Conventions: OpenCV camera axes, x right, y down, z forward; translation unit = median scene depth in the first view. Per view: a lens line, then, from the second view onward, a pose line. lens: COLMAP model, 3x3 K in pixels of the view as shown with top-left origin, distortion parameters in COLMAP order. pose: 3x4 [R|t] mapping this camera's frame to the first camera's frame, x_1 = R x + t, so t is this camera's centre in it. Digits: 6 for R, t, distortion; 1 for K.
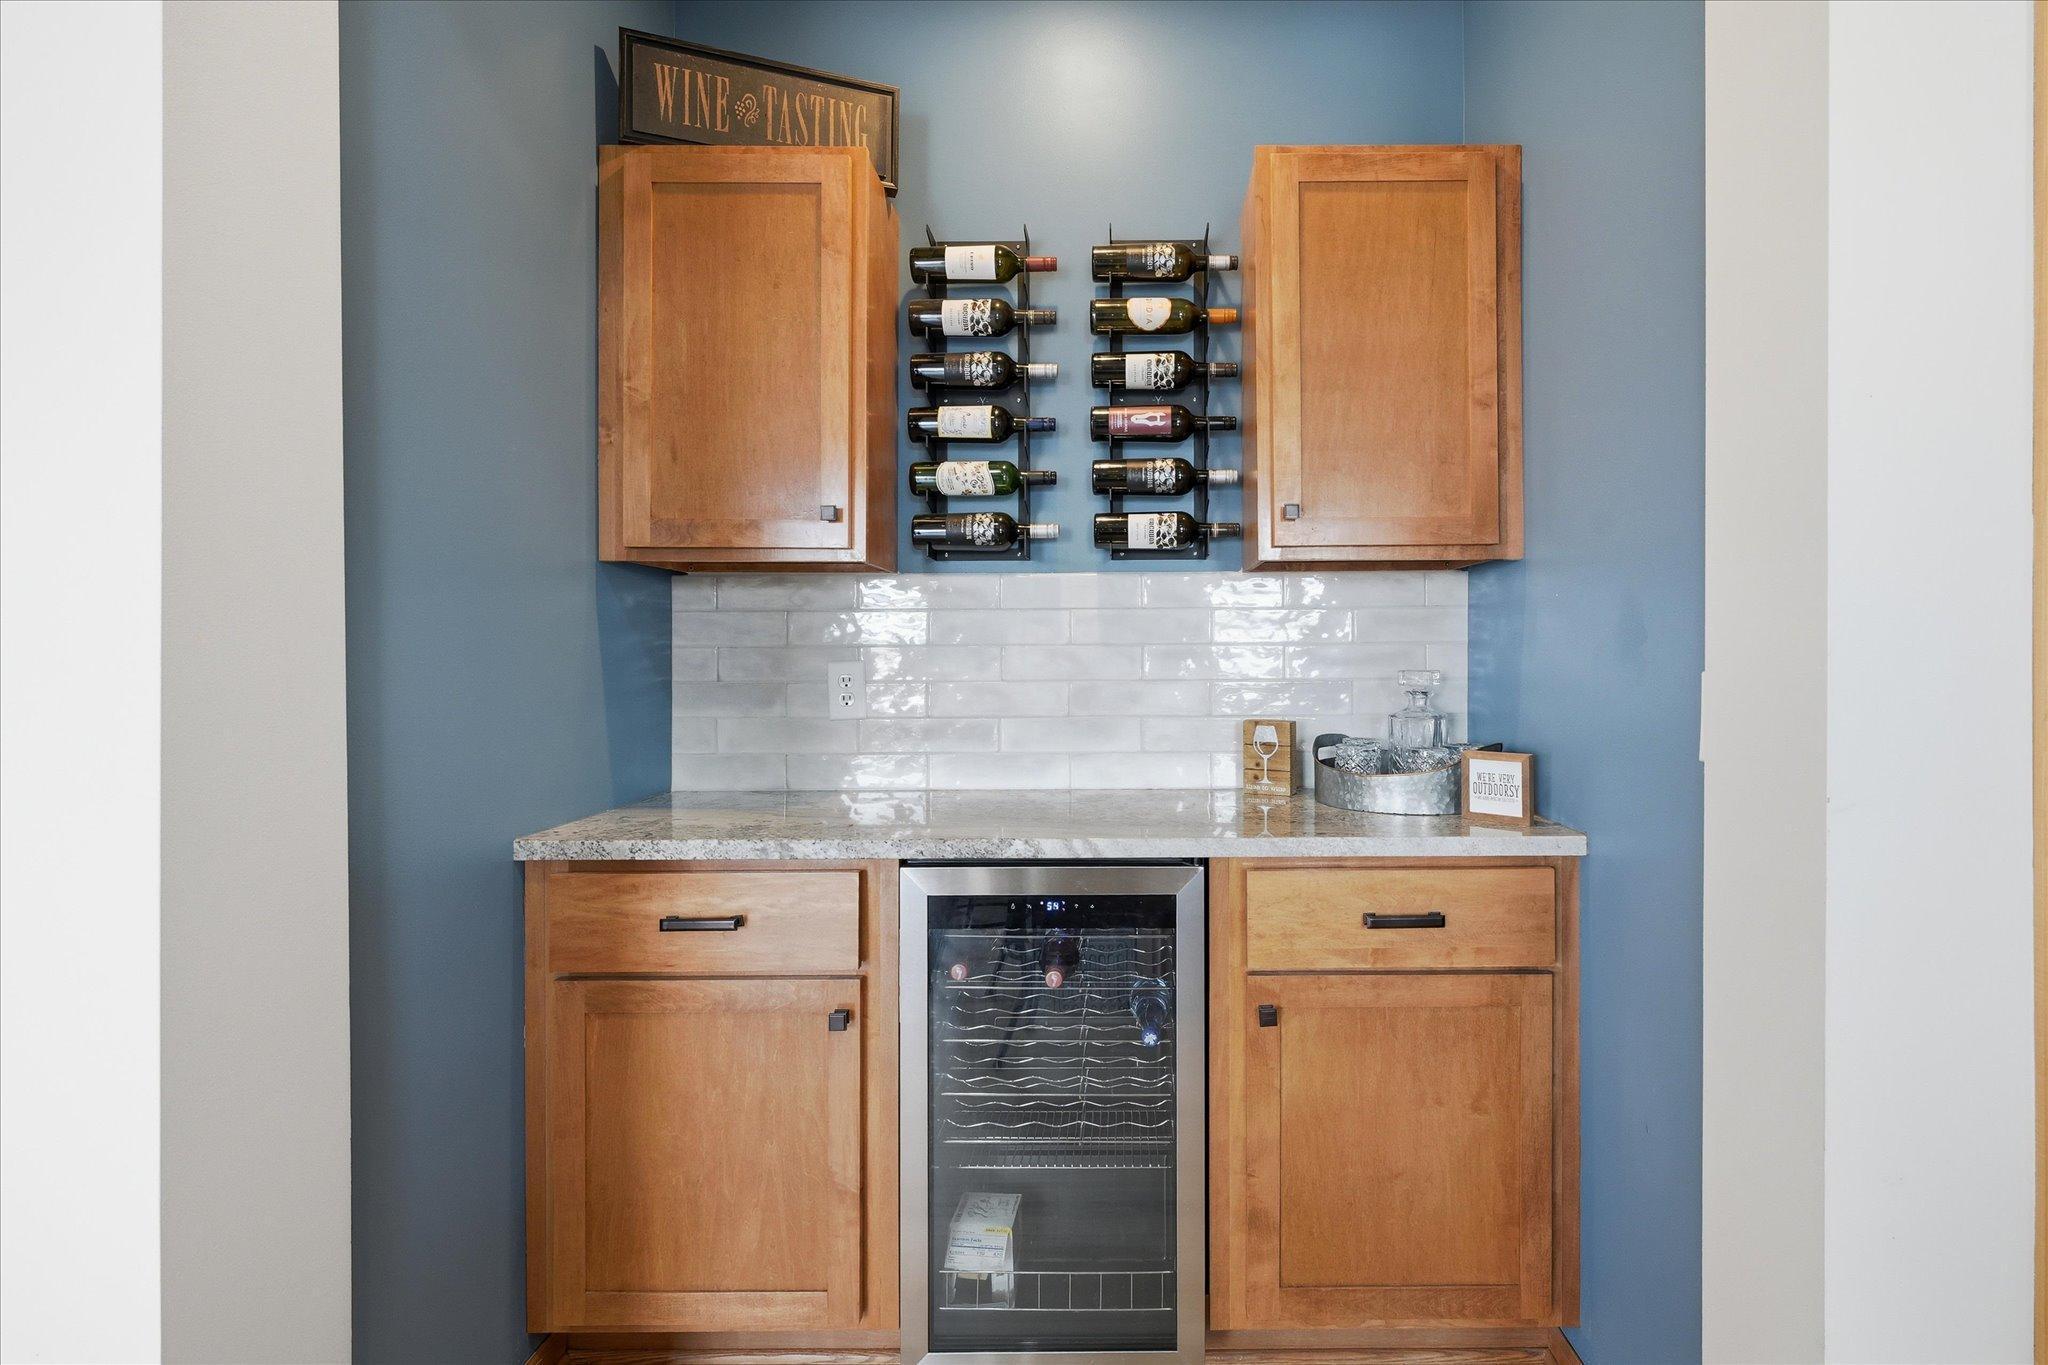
lens RADIAL K [[987.1, 0, 1131.9], [0, 987.1, 653.1], [0, 0, 1]] dist [-0.000765, -0.000077]
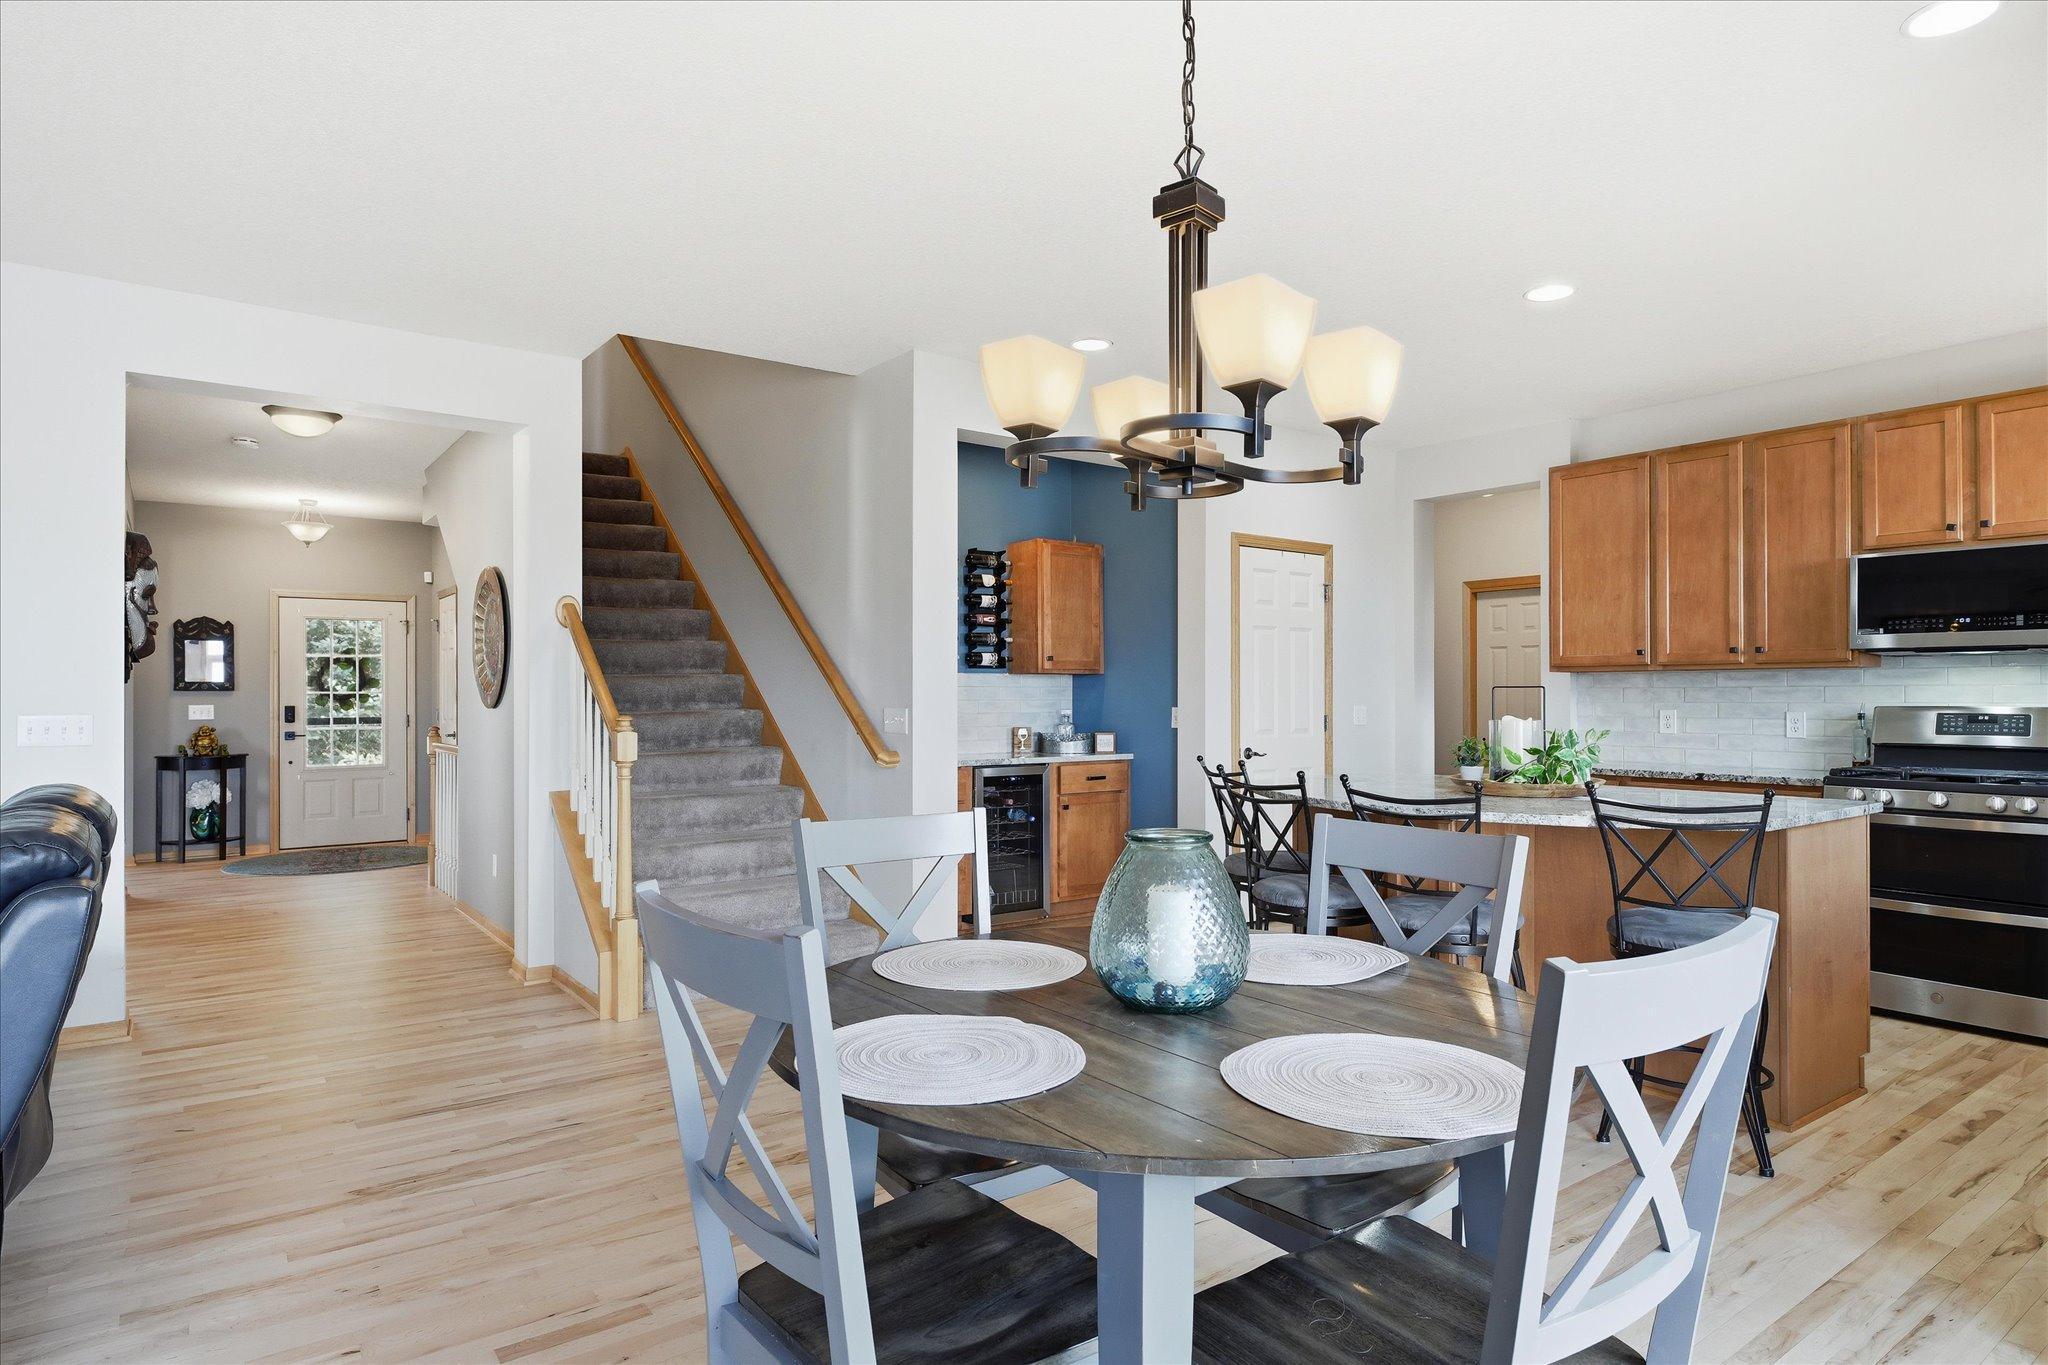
lens RADIAL K [[1145.1, 0, 1019.4], [0, 1145.1, 688.5], [0, 0, 1]] dist [-0.001741, 0.000487]
pose [[0.805200, 0.007632, 0.592954, -1.843237], [0.000345, 0.999911, -0.013338, 0.001395], [-0.593003, 0.010945, 0.805126, -1.664384]]
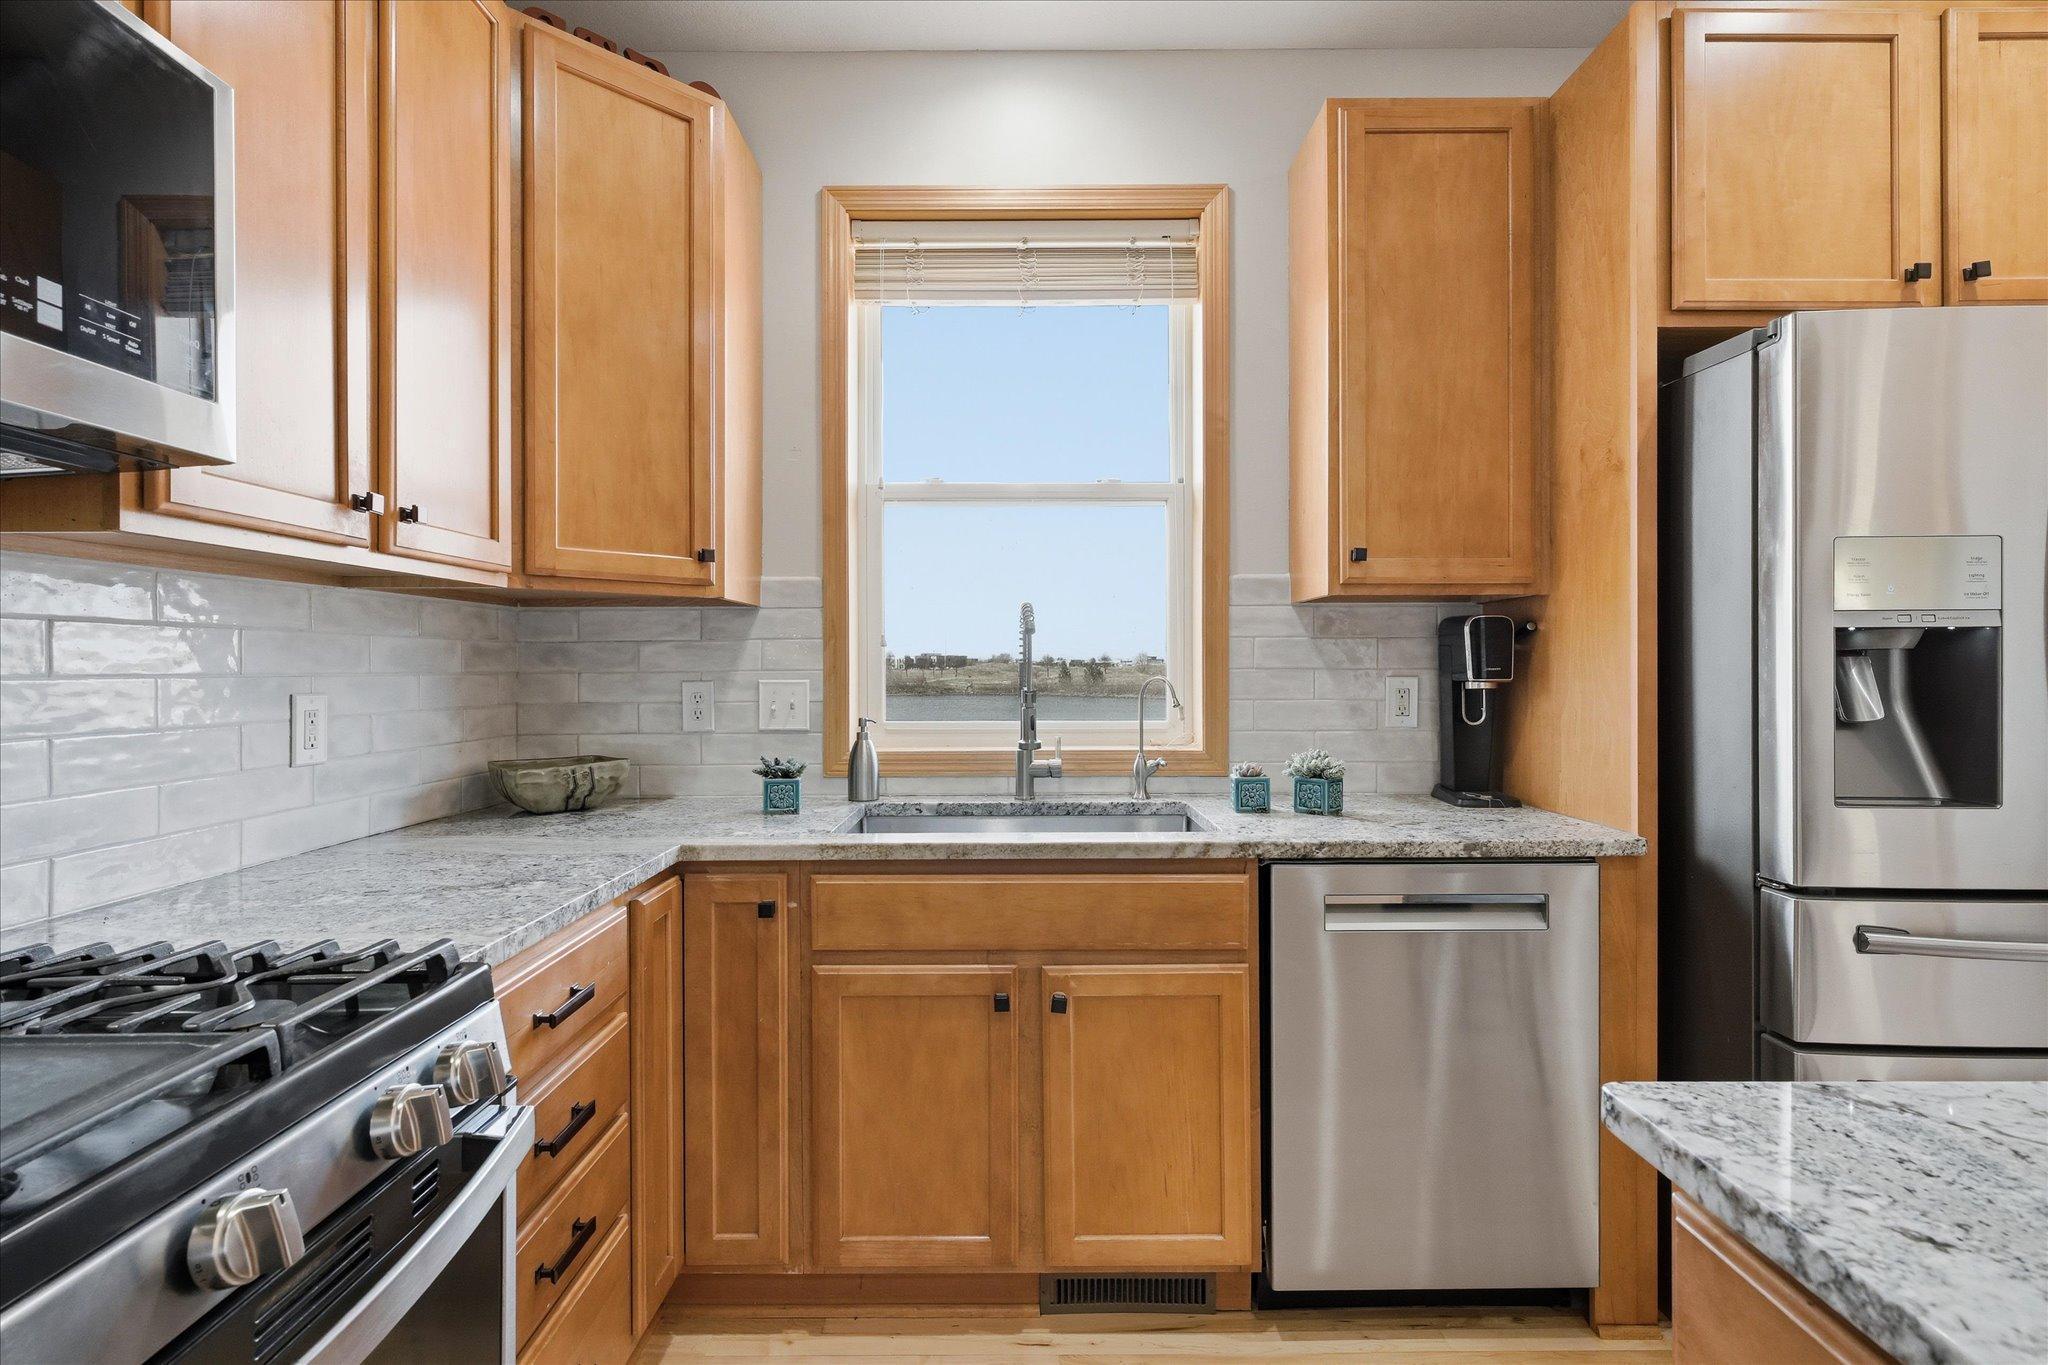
lens RADIAL K [[966.9, 0, 1015.2], [0, 966.9, 660.1], [0, 0, 1]] dist [0.000349, -0.000090]
pose [[-0.999896, 0.006693, 0.012806, 0.563240], [0.006672, 0.999976, -0.001692, -0.004143], [-0.012817, -0.001606, -0.999917, -0.646780]]
